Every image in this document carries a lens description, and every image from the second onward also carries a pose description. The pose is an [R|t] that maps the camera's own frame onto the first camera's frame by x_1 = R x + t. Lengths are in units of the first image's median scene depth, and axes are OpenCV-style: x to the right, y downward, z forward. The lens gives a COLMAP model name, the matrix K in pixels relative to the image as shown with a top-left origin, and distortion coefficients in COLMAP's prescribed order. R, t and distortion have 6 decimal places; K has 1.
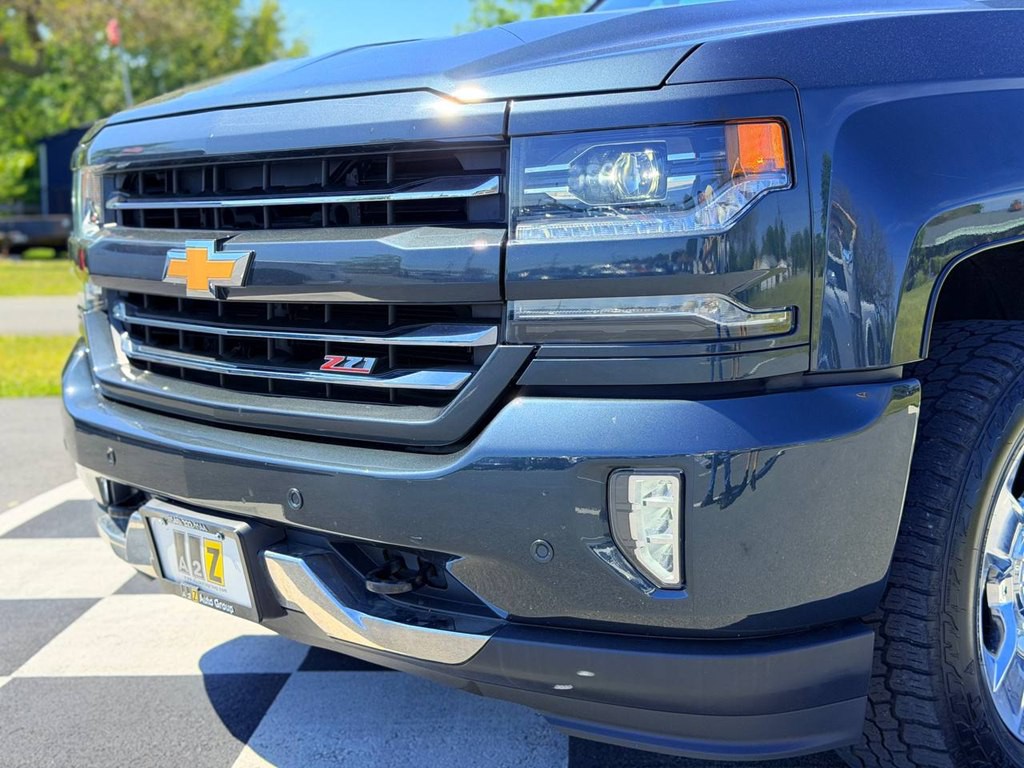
lens RADIAL K [[1445.6, 0, 512.9], [0, 1445.6, 379.3], [0, 0, 1]] dist [0.129079, -0.111905]
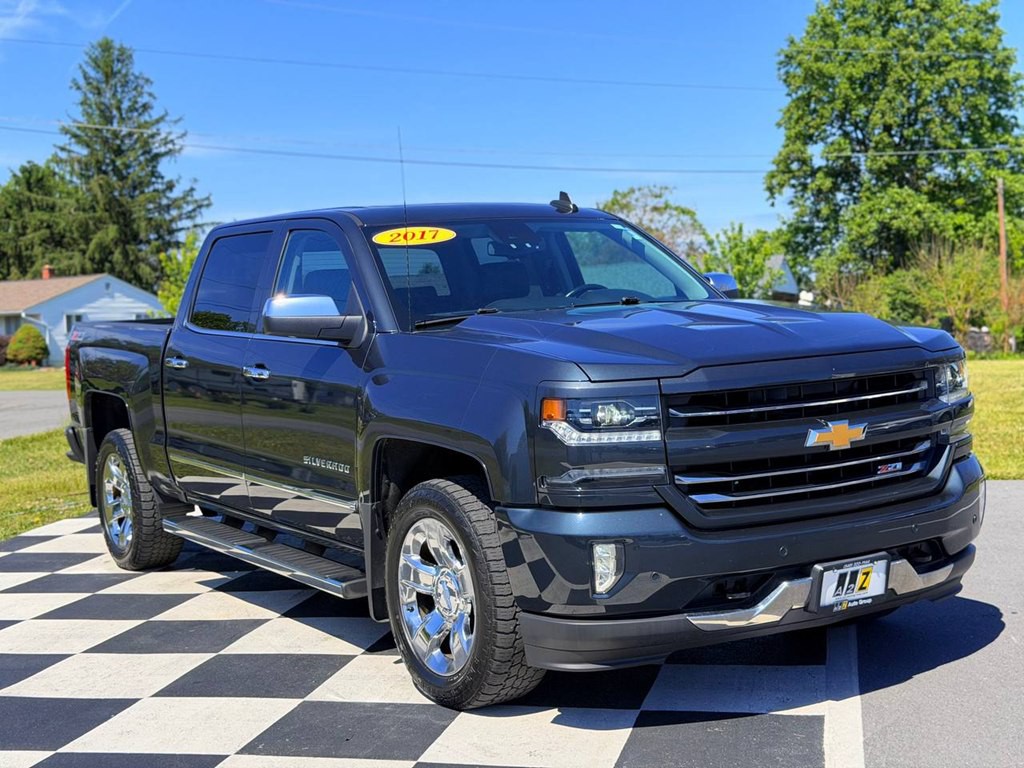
lens RADIAL K [[1445.6, 0, 512.9], [0, 1445.6, 379.3], [0, 0, 1]] dist [0.129079, -0.111905]
pose [[0.168044, -0.037579, 0.985063, -2.471956], [0.166209, 0.986047, 0.009263, -0.268706], [-0.971666, 0.162170, 0.171946, 1.185417]]
